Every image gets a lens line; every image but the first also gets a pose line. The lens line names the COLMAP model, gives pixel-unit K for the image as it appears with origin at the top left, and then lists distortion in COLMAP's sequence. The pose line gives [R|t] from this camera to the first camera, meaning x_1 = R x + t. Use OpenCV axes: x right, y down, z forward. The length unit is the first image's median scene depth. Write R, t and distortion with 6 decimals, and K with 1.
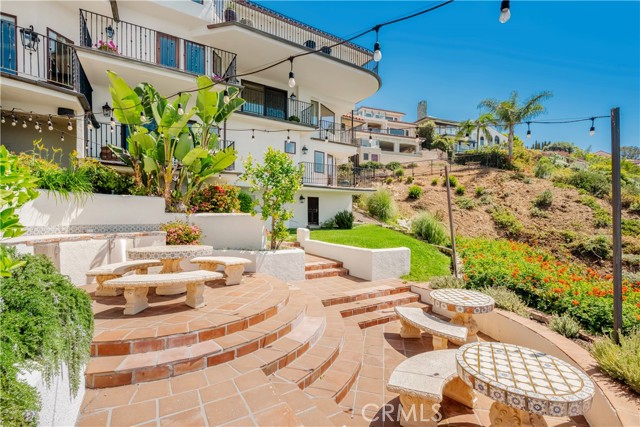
lens RADIAL K [[279.1, 0, 319.3], [0, 279.1, 218.7], [0, 0, 1]] dist [-0.001055, -0.000407]
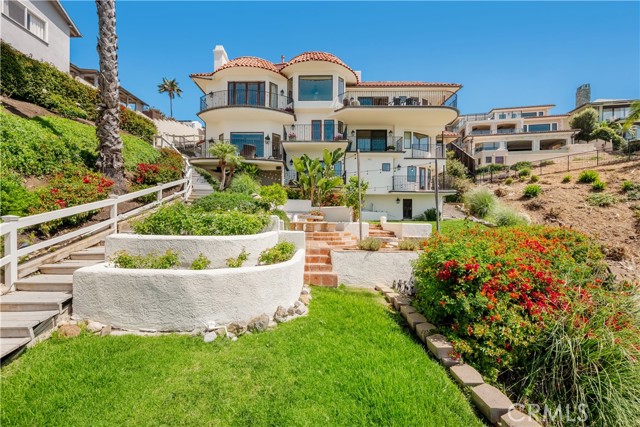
lens RADIAL K [[263.9, 0, 318.2], [0, 263.9, 220.0], [0, 0, 1]] dist [-0.000655, 0.000006]
pose [[0.857378, -0.001779, -0.514684, 0.273091], [-0.008440, 0.999811, -0.017517, 0.055402], [0.514618, 0.019363, 0.857201, -0.372635]]
